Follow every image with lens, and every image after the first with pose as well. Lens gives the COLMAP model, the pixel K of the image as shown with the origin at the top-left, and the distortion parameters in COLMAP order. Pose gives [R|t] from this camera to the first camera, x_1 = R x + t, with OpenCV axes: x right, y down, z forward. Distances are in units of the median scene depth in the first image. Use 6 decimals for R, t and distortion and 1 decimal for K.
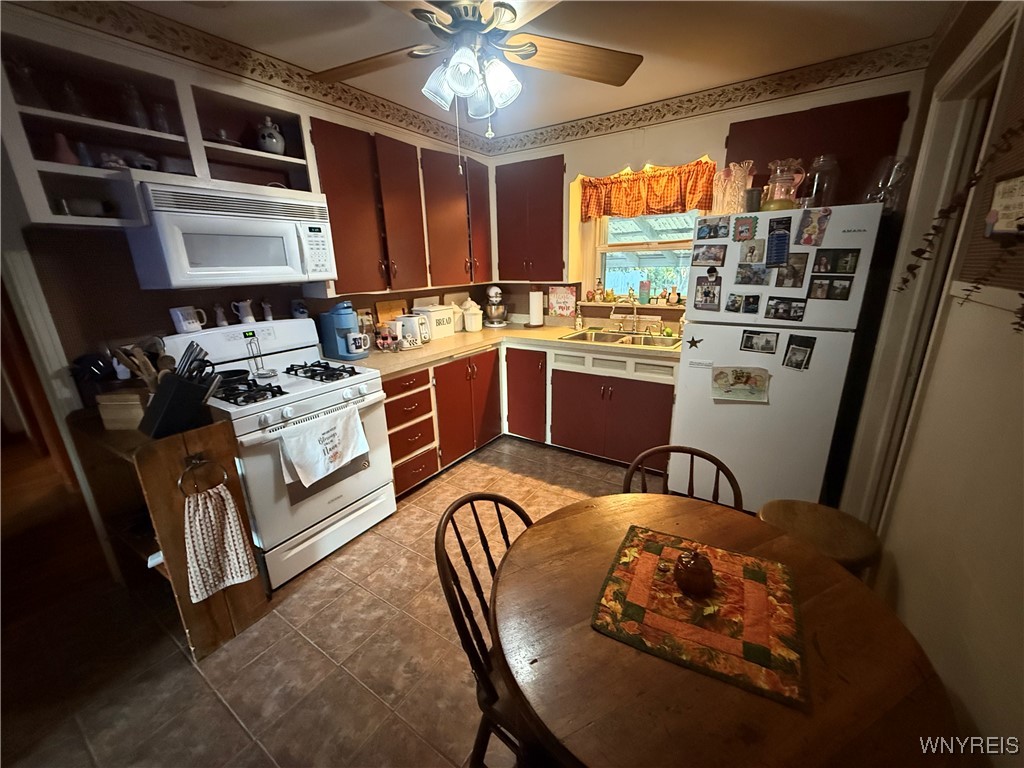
lens RADIAL K [[408.1, 0, 511.1], [0, 408.1, 384.5], [0, 0, 1]] dist [-0.000615, -0.000097]
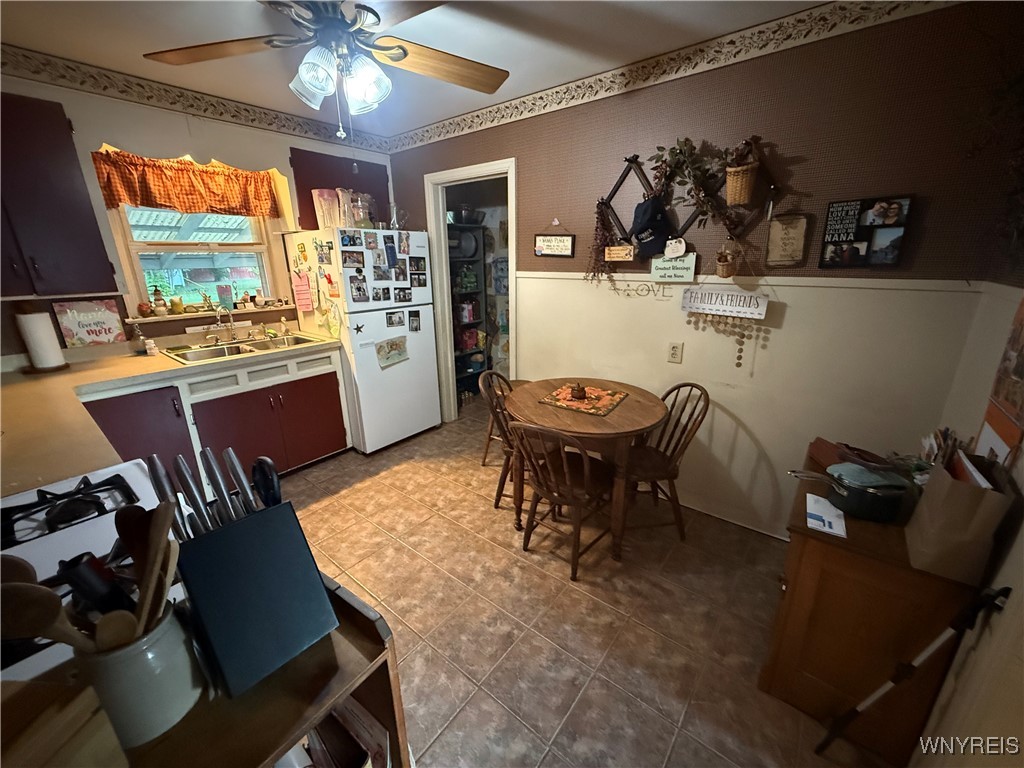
lens RADIAL K [[408.1, 0, 510.9], [0, 408.1, 384.8], [0, 0, 1]] dist [-0.000615, -0.000097]
pose [[0.077049, -0.277846, 0.957531, -0.836352], [0.287700, 0.925729, 0.245468, -0.127633], [-0.954616, 0.256569, 0.151263, 0.448511]]
